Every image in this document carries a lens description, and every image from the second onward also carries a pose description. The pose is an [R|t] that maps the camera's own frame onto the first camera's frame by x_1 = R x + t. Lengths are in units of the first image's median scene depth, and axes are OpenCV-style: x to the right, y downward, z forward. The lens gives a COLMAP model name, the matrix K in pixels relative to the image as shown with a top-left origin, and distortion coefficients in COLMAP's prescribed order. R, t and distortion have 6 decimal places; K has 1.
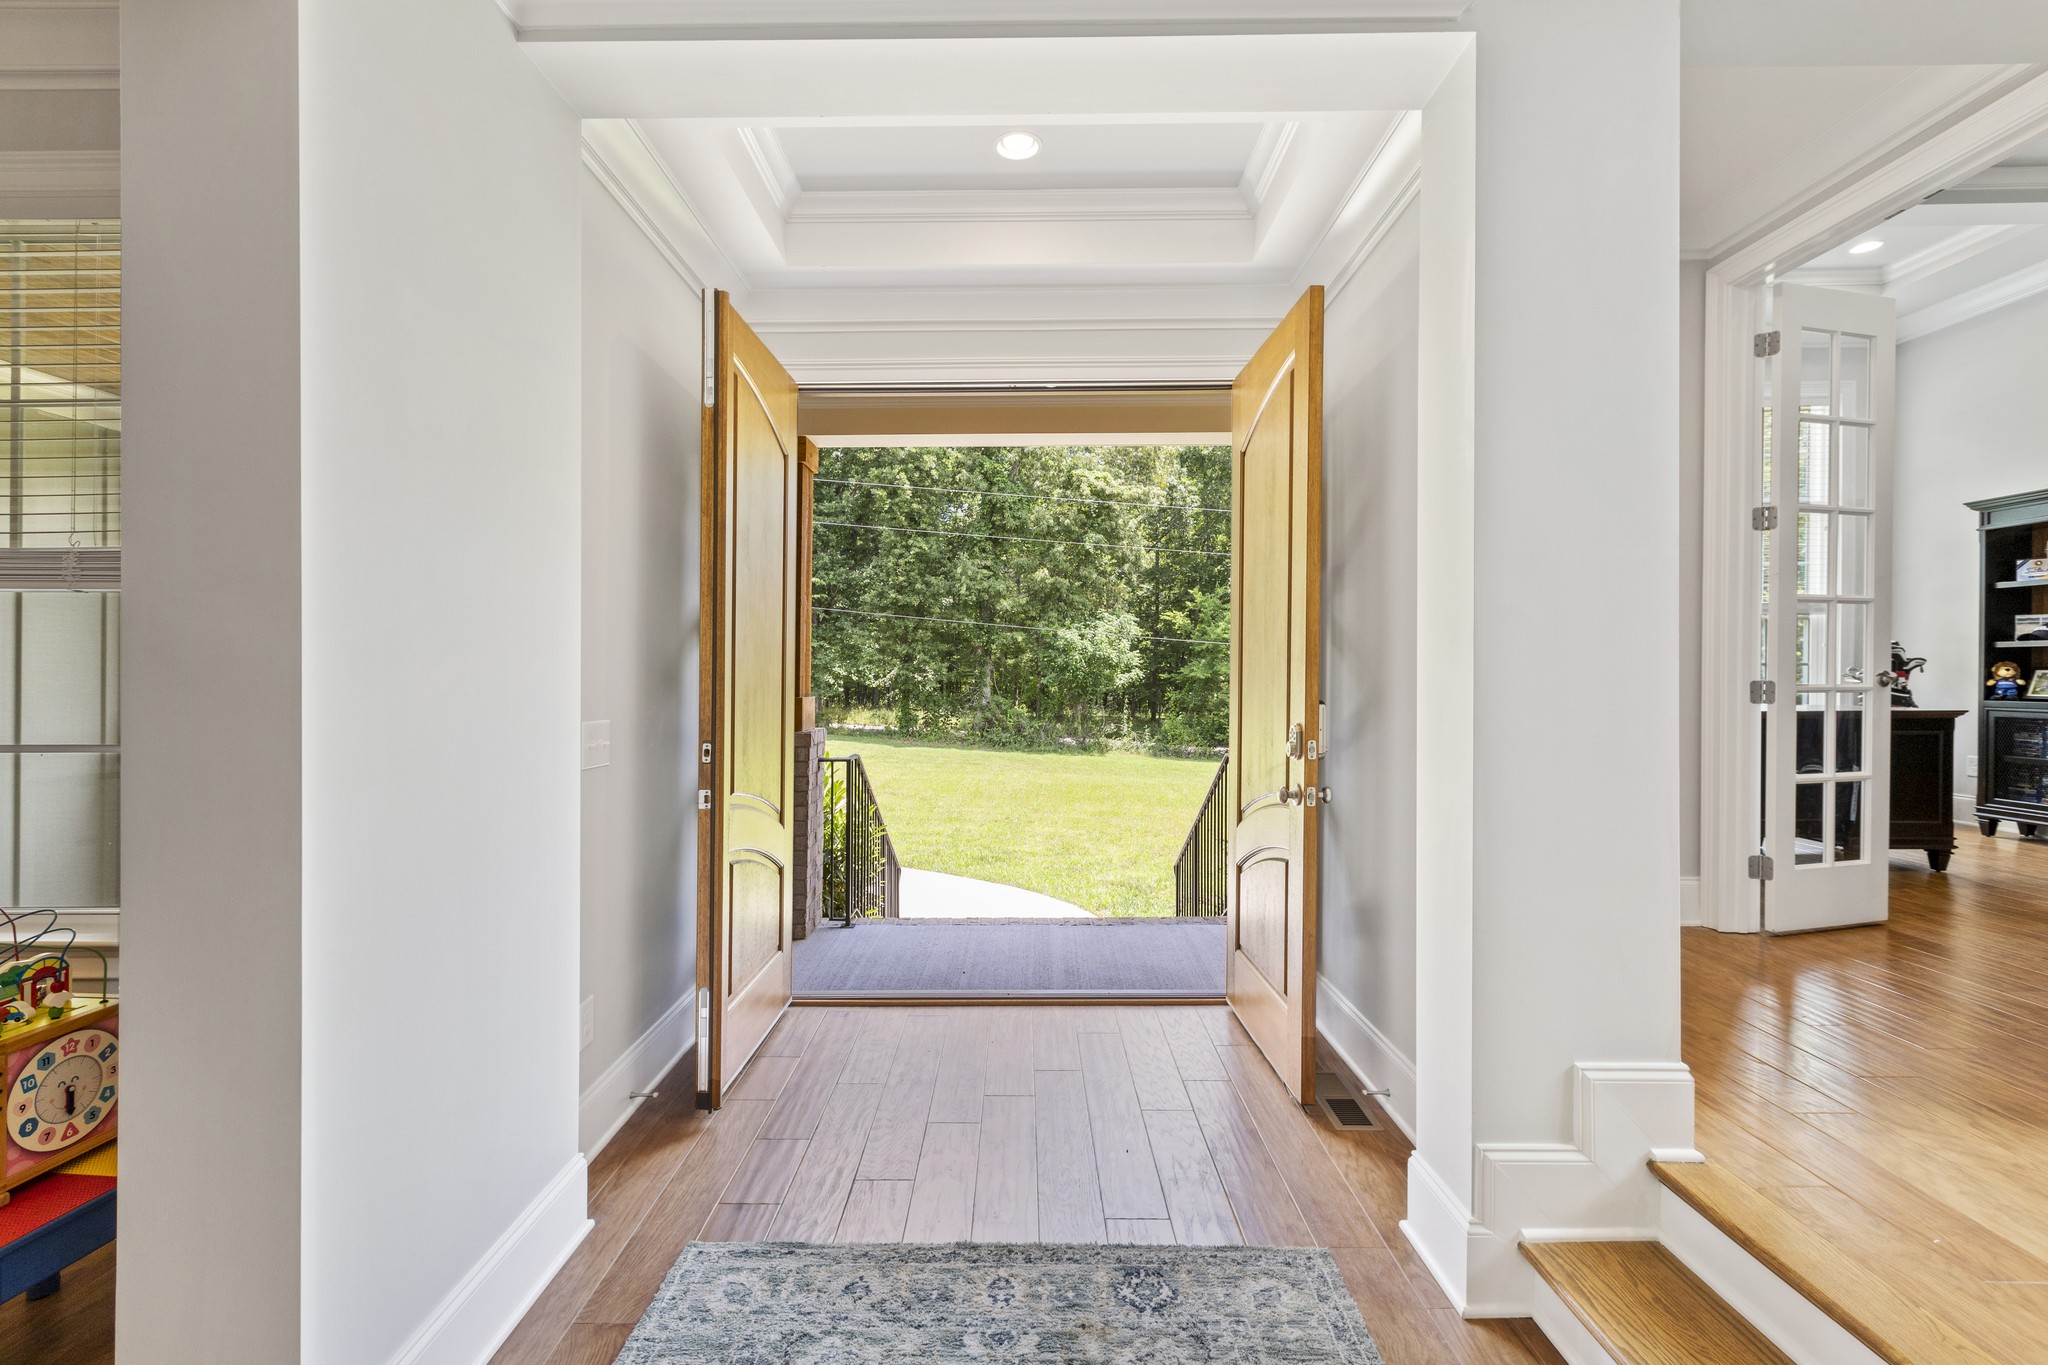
lens RADIAL K [[929.5, 0, 1011.5], [0, 929.5, 673.5], [0, 0, 1]] dist [0.003203, -0.000817]
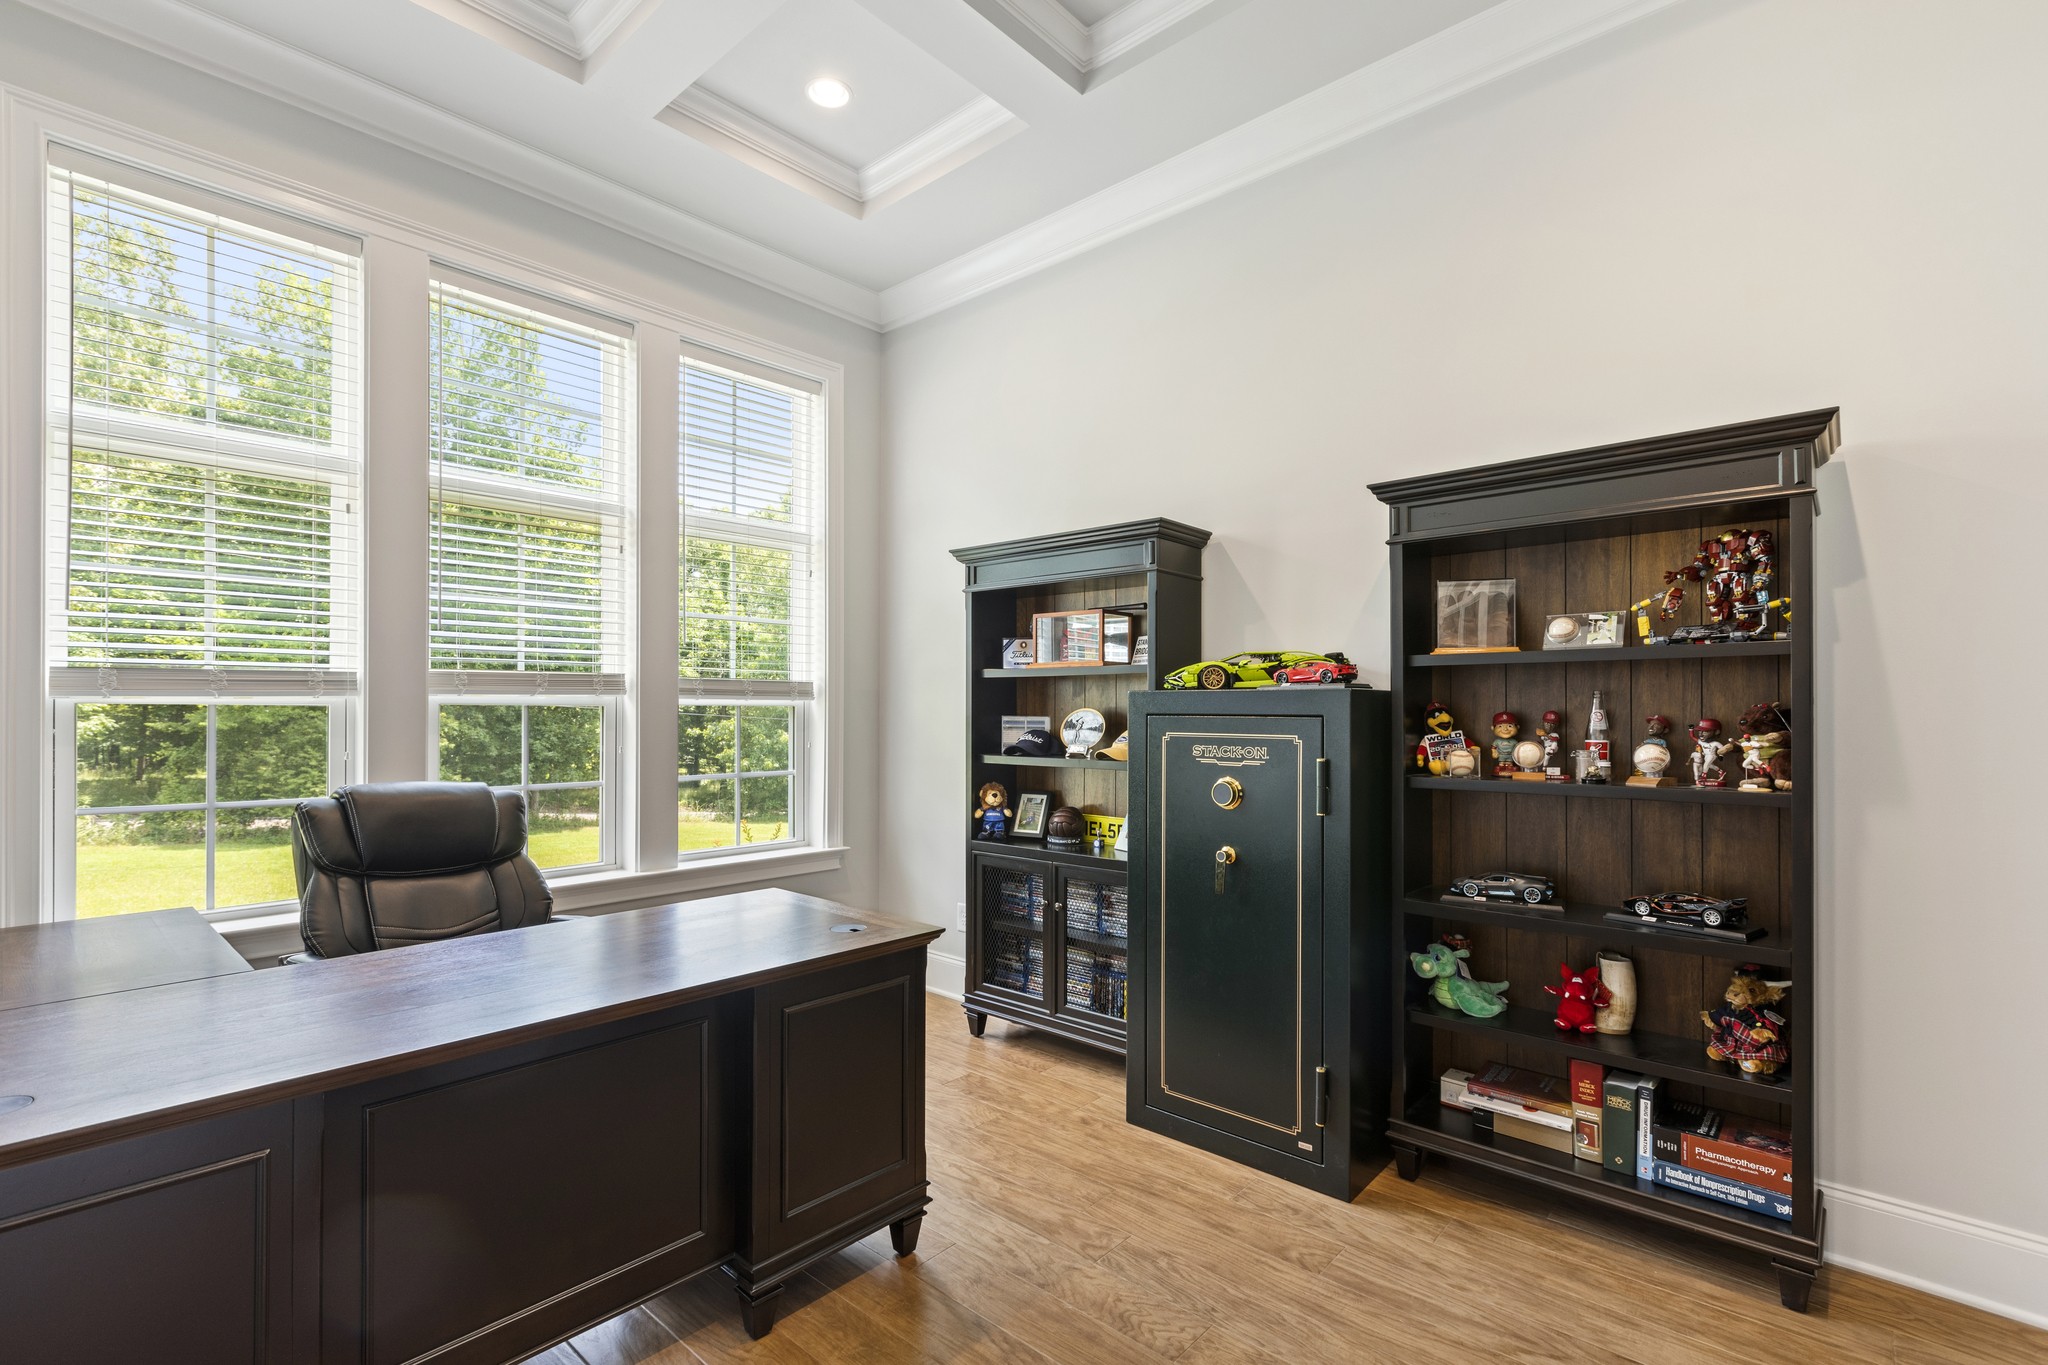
lens RADIAL K [[946.3, 0, 1024.5], [0, 946.3, 696.1], [0, 0, 1]] dist [0.001918, -0.000257]
pose [[0.657485, 0.007034, 0.753435, 0.549802], [0.003489, 0.999917, -0.012381, -0.069794], [-0.753459, 0.010769, 0.657406, 0.517441]]
